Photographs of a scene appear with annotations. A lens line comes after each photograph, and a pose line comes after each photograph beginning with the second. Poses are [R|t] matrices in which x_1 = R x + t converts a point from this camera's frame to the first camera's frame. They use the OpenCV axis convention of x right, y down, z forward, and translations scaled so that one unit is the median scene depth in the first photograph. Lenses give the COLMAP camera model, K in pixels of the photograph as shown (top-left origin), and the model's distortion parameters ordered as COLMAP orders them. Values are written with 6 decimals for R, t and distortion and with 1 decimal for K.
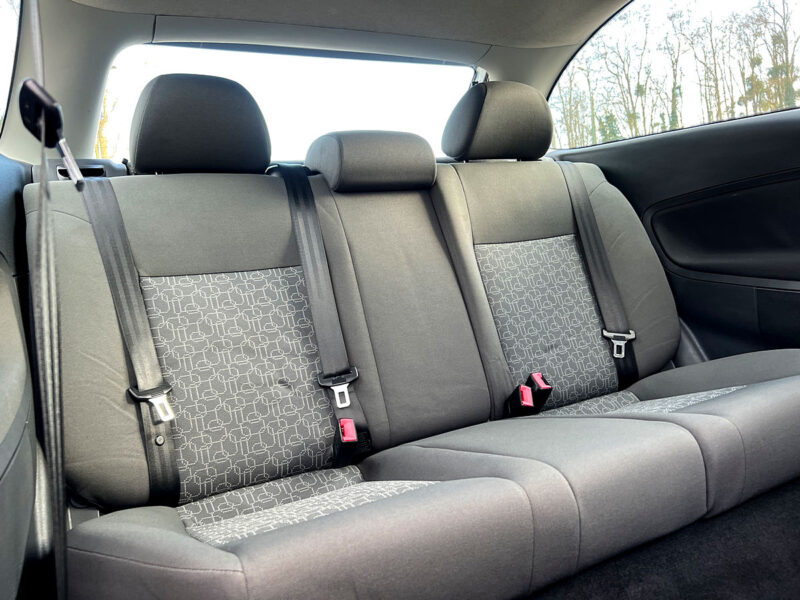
lens RADIAL K [[555.4, 0, 399.4], [0, 555.4, 296.3], [0, 0, 1]] dist [-0.000614, -0.000703]
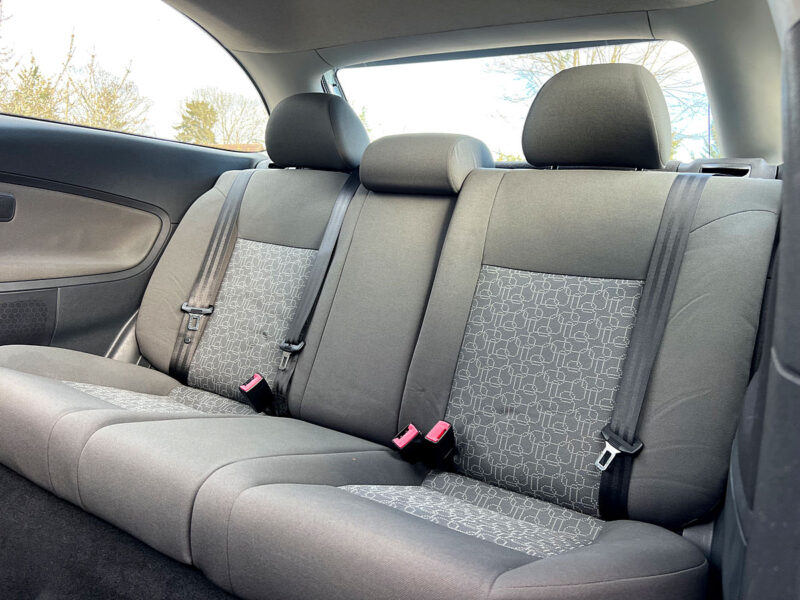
lens RADIAL K [[604.4, 0, 400.2], [0, 604.4, 304.9], [0, 0, 1]] dist [0.008968, 0.000237]
pose [[0.508983, 0.227109, -0.830276, 0.866895], [-0.218445, 0.967069, 0.130613, -0.127991], [0.832597, 0.114890, 0.541832, 0.398282]]
